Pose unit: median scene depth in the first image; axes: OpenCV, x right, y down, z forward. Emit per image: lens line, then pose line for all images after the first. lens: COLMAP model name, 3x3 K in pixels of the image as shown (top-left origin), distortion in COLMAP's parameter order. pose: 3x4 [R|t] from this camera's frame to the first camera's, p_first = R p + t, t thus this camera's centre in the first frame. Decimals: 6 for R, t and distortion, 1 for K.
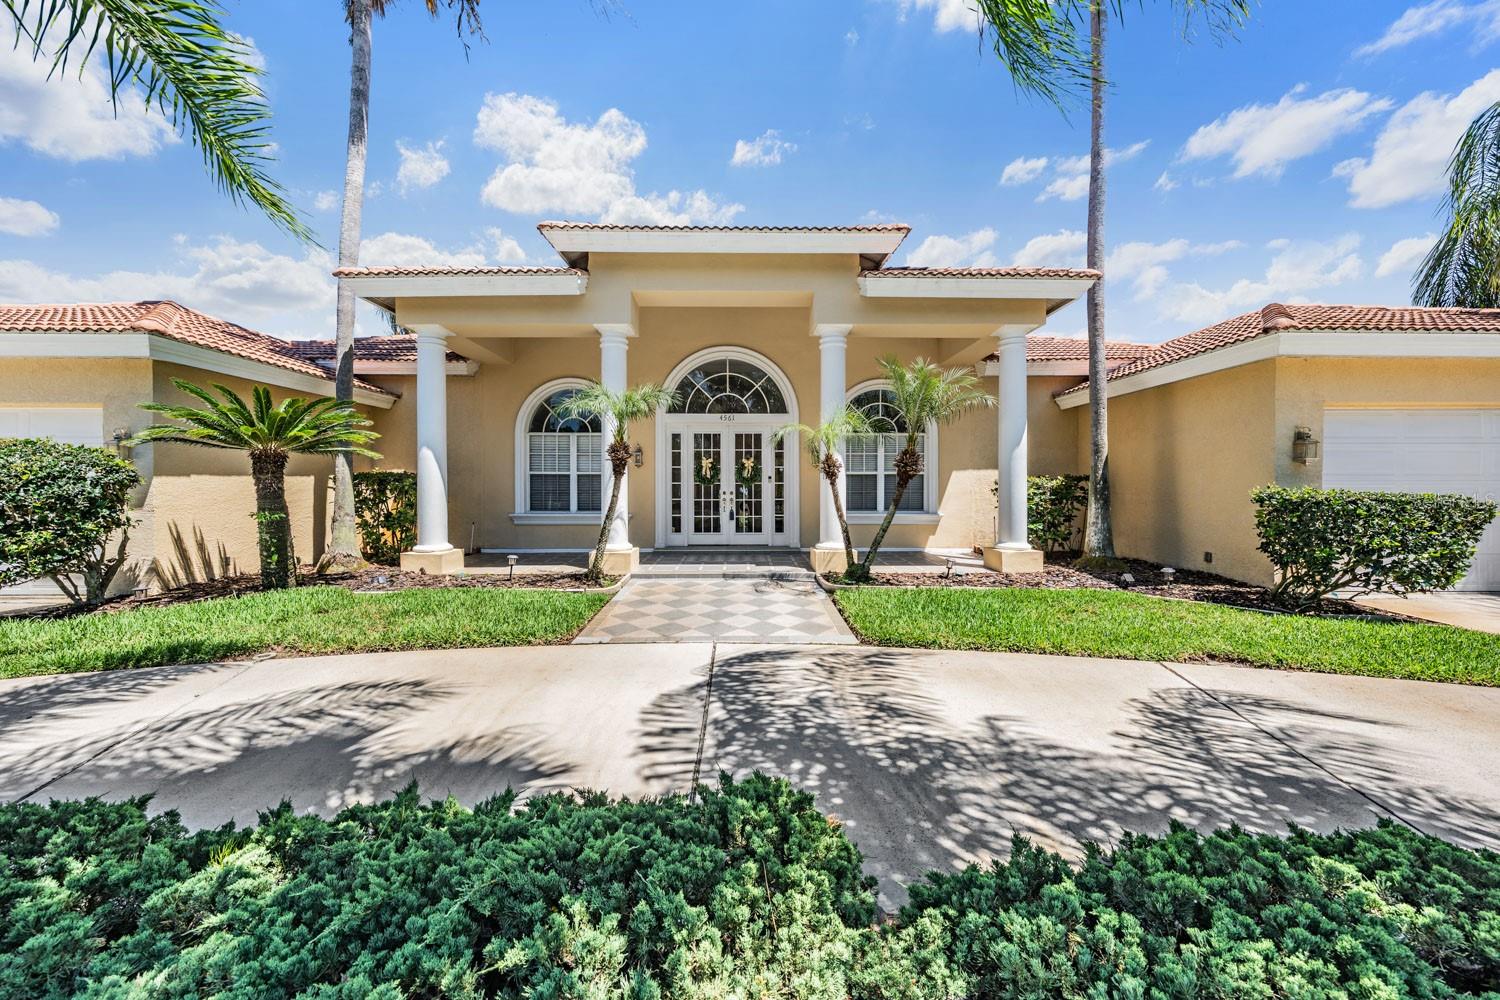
lens RADIAL K [[499.8, 0, 745.7], [0, 499.8, 508.4], [0, 0, 1]] dist [-0.002796, -0.000175]
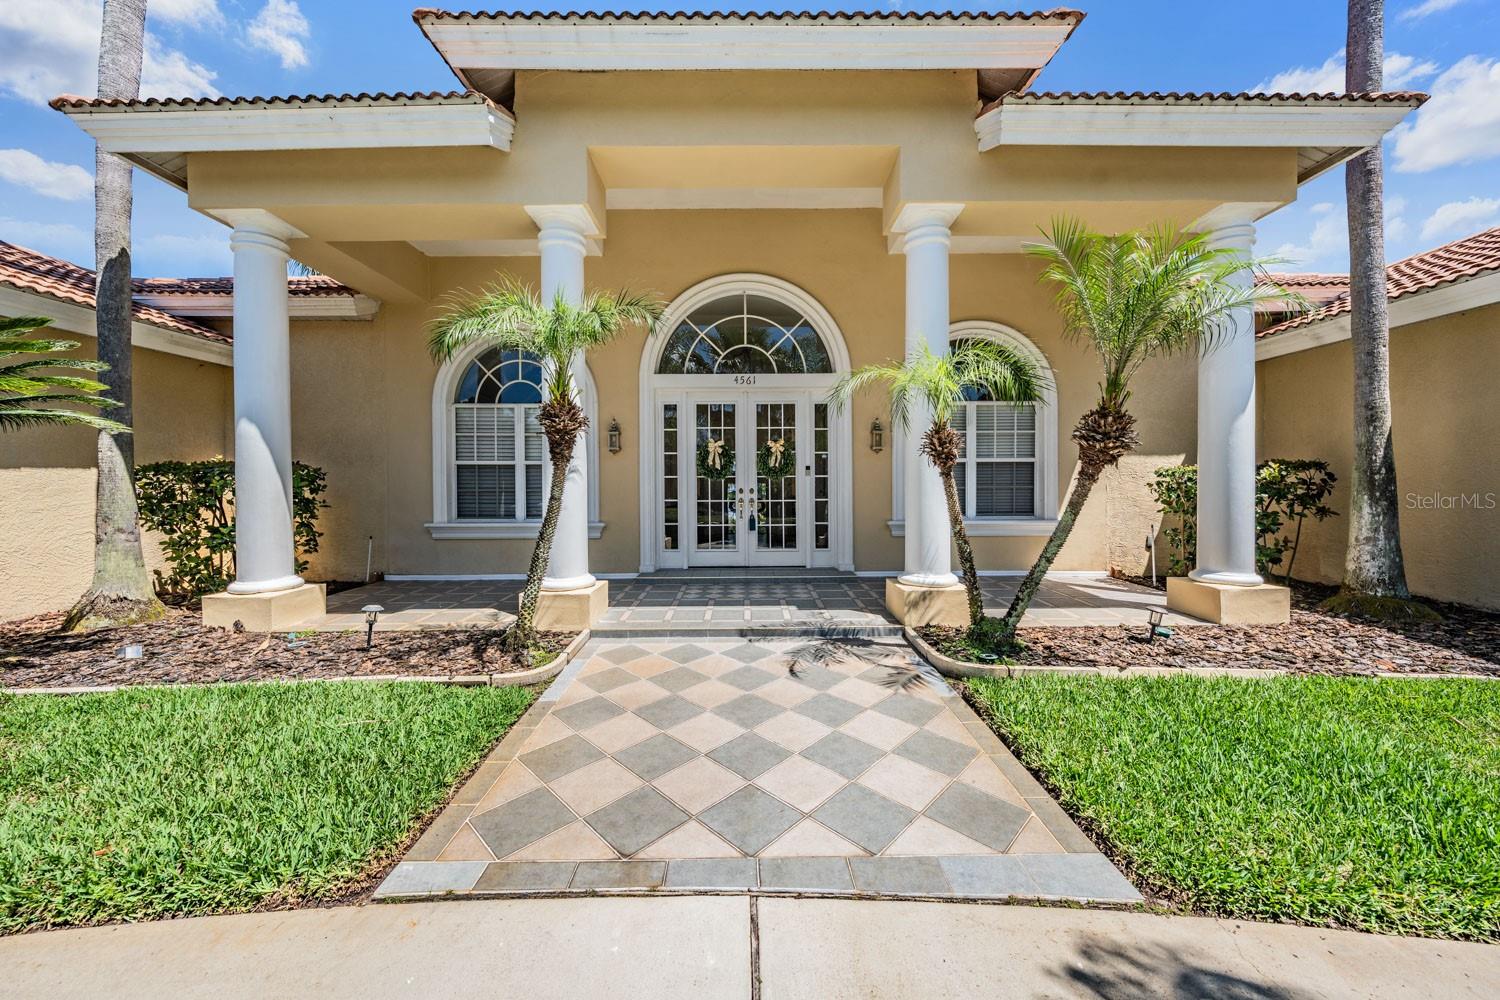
lens RADIAL K [[493.9, 0, 747.1], [0, 493.9, 507.8], [0, 0, 1]] dist [0.012062, 0.000092]
pose [[0.999986, -0.005235, -0.001085, -0.034828], [0.005246, 0.999935, 0.010152, -0.014400], [0.001032, -0.010157, 0.999948, 0.329177]]
